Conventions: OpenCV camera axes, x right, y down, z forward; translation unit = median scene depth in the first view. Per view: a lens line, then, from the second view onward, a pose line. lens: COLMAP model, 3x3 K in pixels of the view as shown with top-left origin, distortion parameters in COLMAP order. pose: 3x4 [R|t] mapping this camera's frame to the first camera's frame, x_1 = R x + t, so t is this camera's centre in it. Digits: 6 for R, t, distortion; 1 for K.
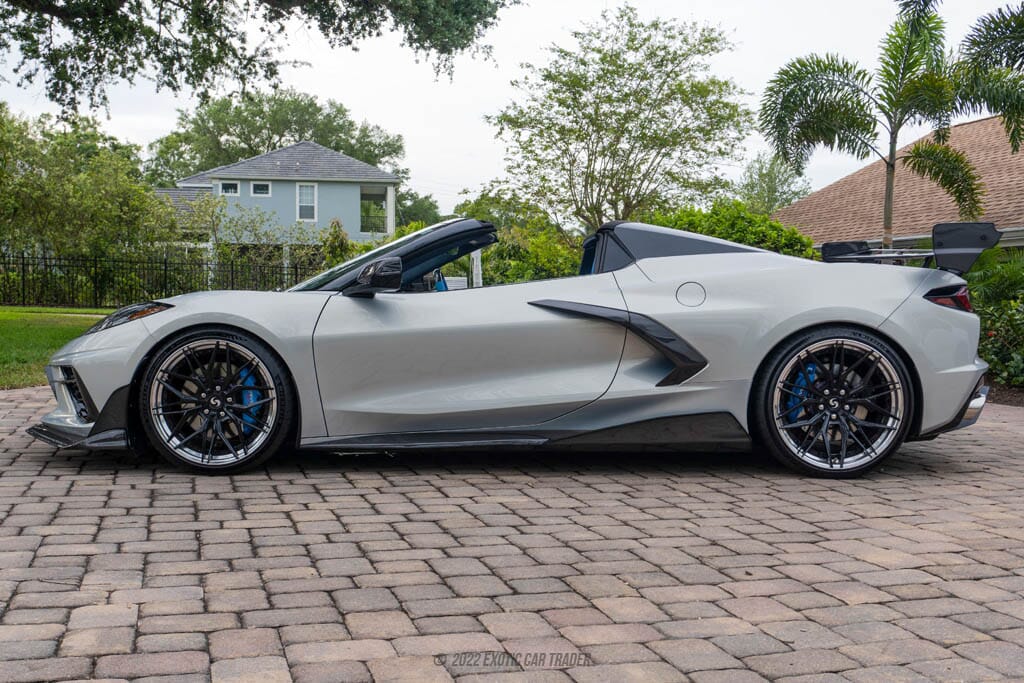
lens RADIAL K [[1174.5, 0, 487.4], [0, 1174.5, 356.6], [0, 0, 1]] dist [0.012870, 0.000000]
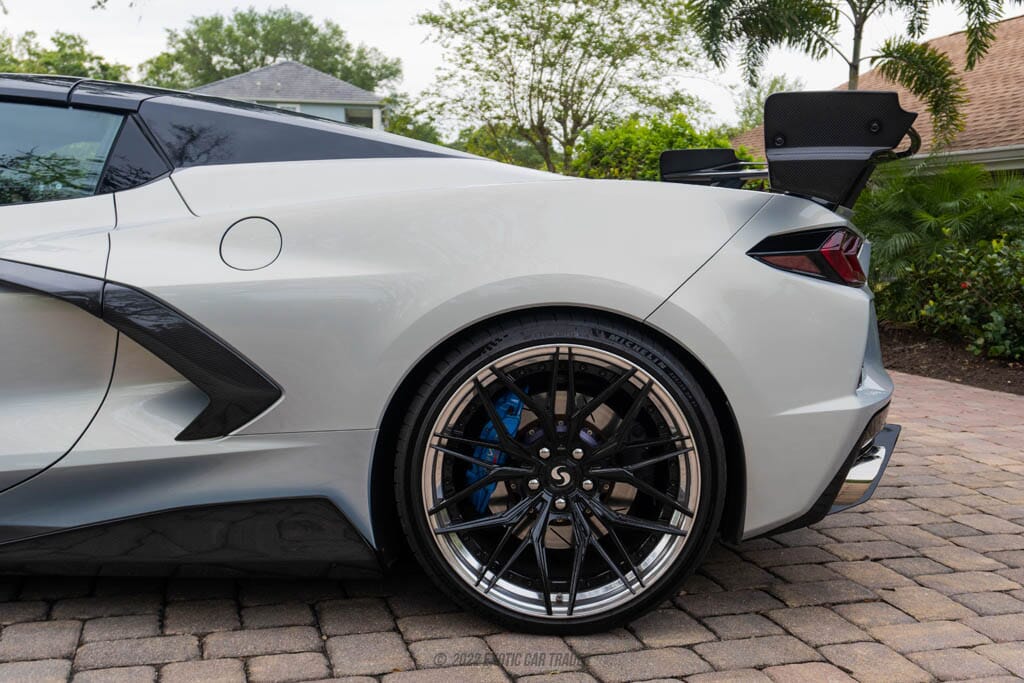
lens RADIAL K [[1174.5, 0, 510.0], [0, 1174.5, 341.0], [0, 0, 1]] dist [0.012870, 0.000000]
pose [[0.999897, 0.005446, 0.013310, 0.100735], [-0.006078, 0.998831, 0.047947, -0.014023], [-0.013033, -0.048023, 0.998761, 0.199150]]
